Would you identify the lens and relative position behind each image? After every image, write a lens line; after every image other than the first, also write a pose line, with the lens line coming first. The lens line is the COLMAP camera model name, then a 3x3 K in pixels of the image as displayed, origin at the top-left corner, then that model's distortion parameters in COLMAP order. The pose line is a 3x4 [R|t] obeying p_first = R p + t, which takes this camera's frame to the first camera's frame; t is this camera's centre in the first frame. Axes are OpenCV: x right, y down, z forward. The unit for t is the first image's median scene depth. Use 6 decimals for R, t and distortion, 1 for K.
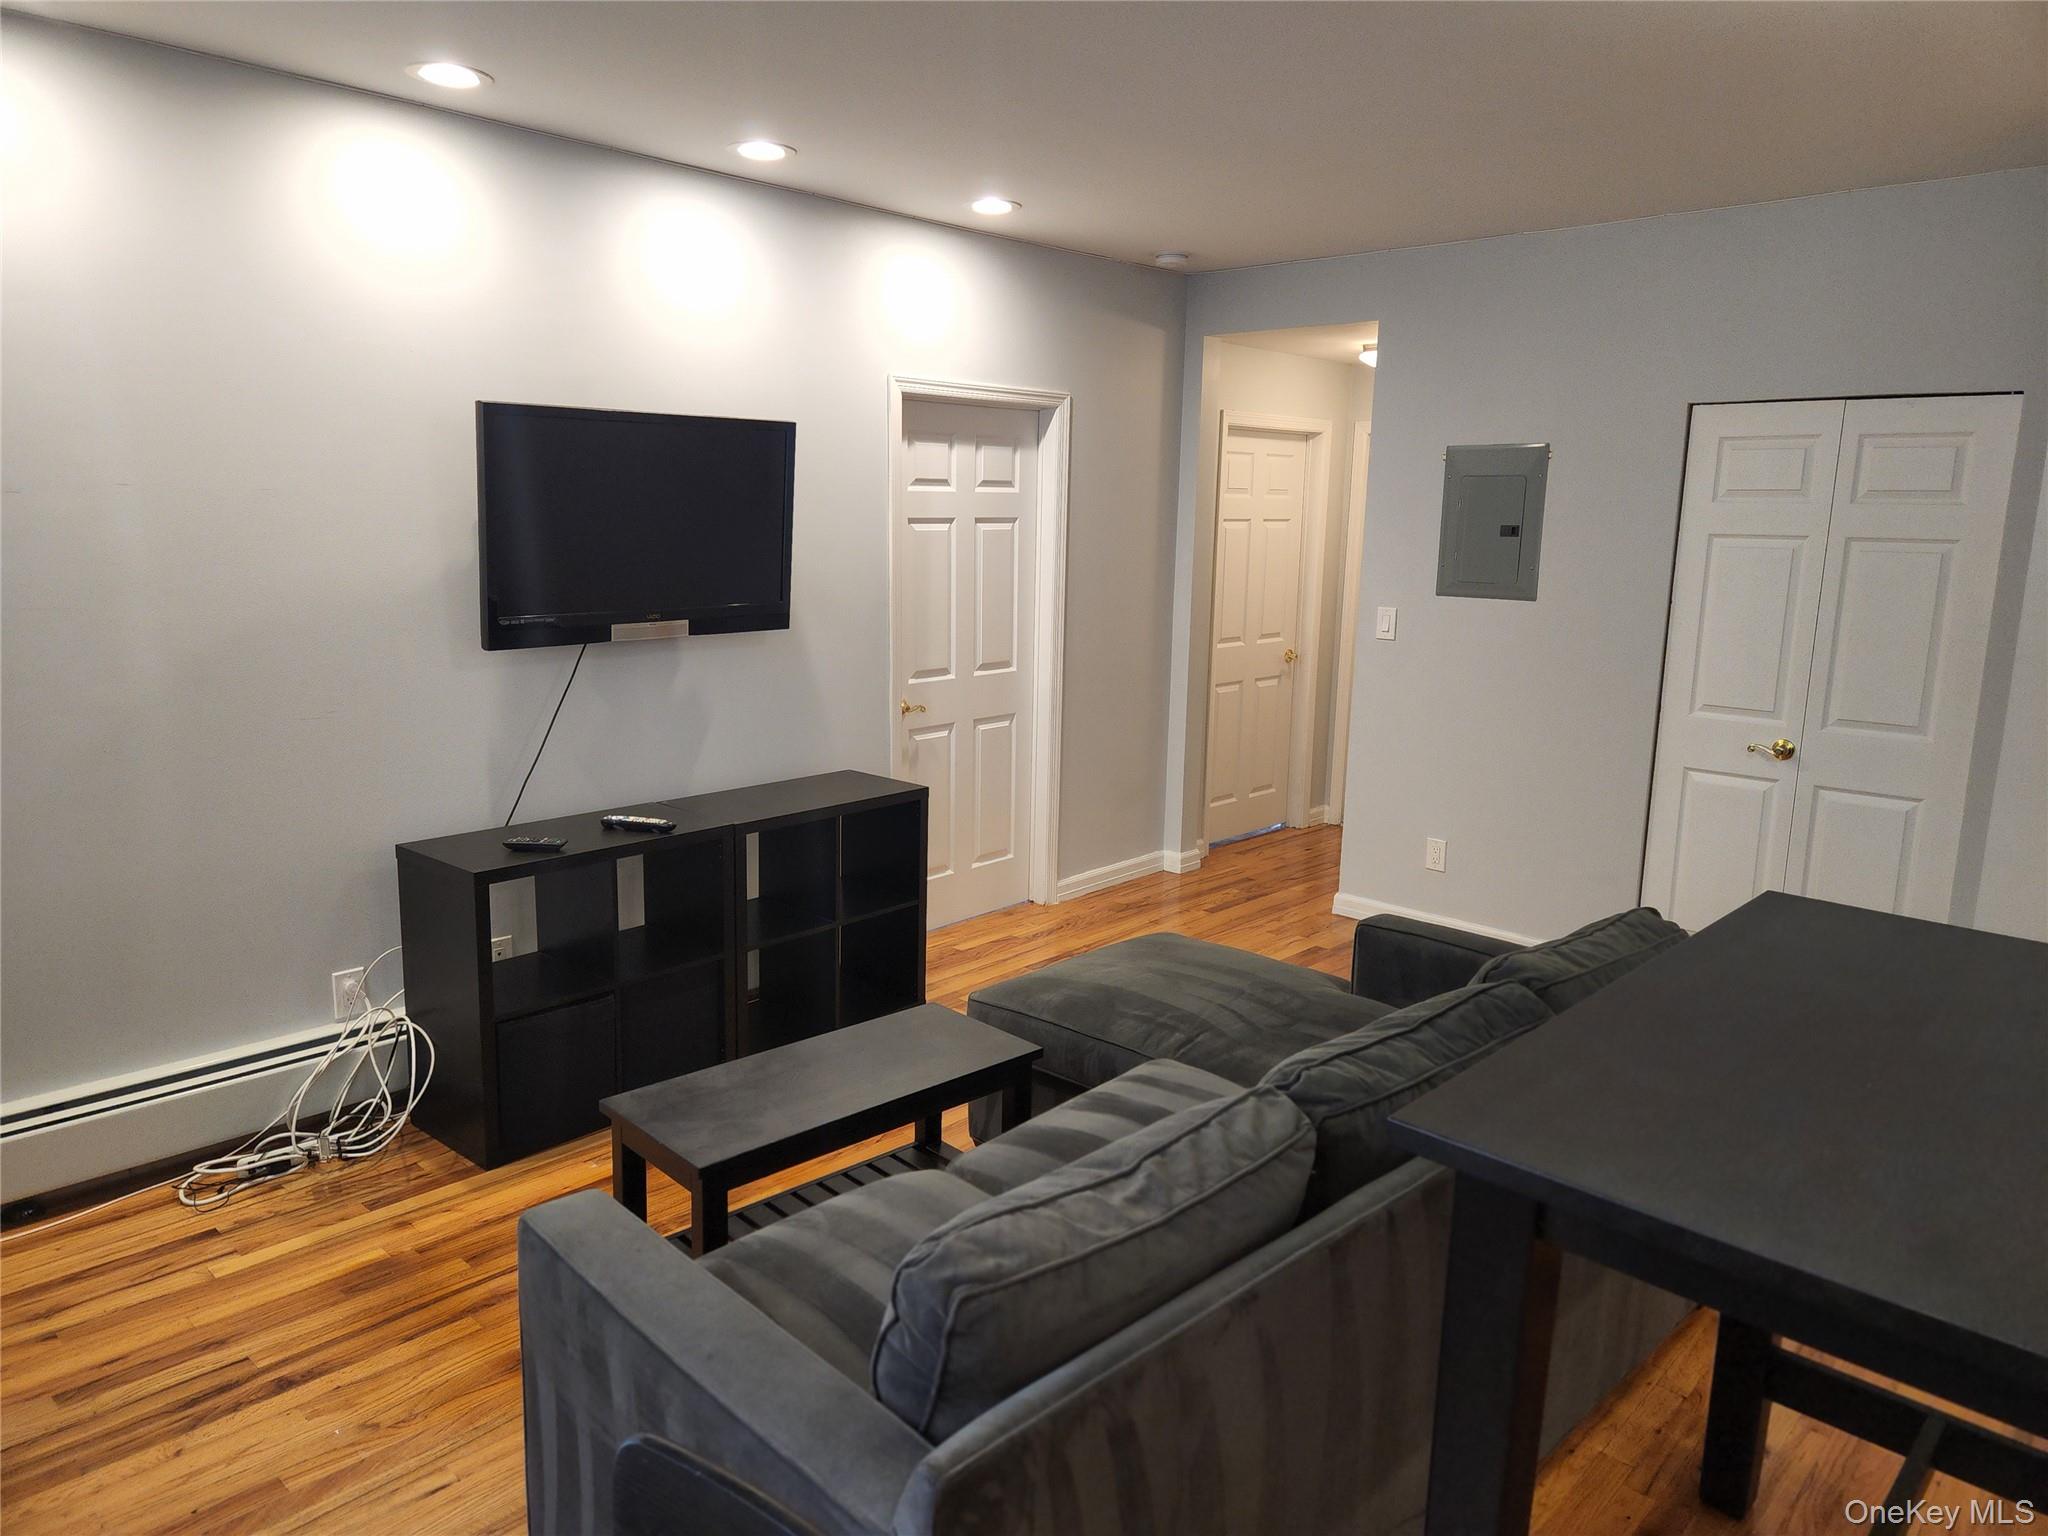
lens RADIAL K [[1350.1, 0, 1026.1], [0, 1350.1, 765.0], [0, 0, 1]] dist [0.063604, -0.049381]
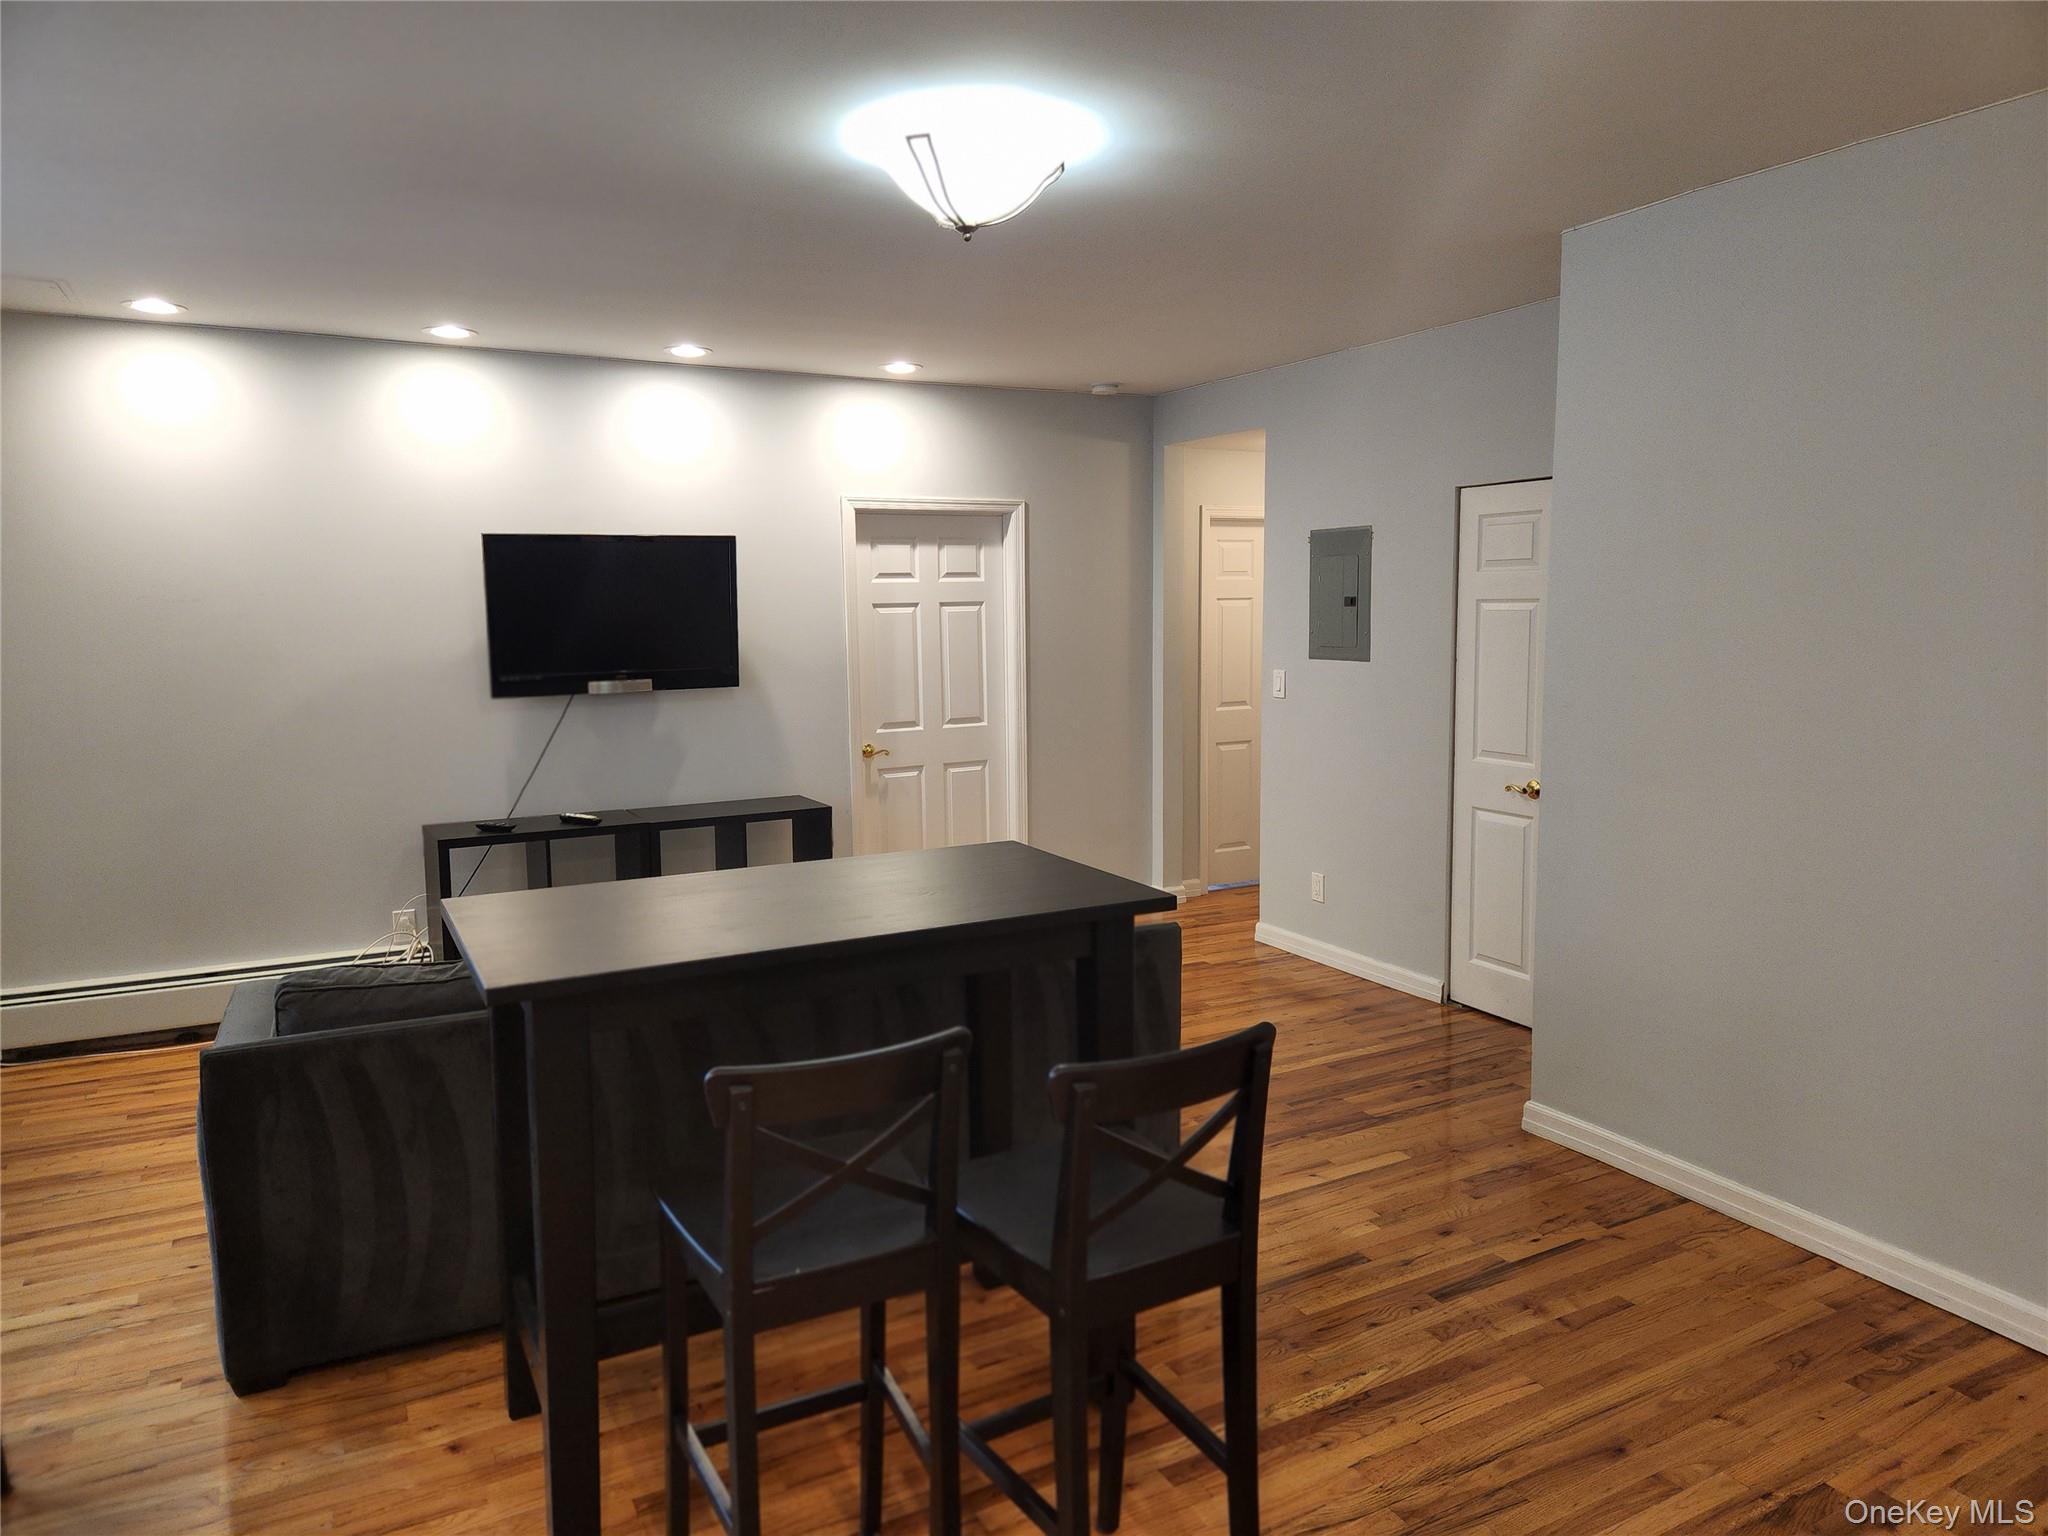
lens RADIAL K [[1350.1, 0, 1032.2], [0, 1350.1, 765.4], [0, 0, 1]] dist [0.063604, -0.049381]
pose [[0.948197, 0.010735, -0.317500, 0.458213], [-0.032256, 0.997517, -0.062604, 0.045523], [0.316040, 0.069602, 0.946189, -0.154477]]
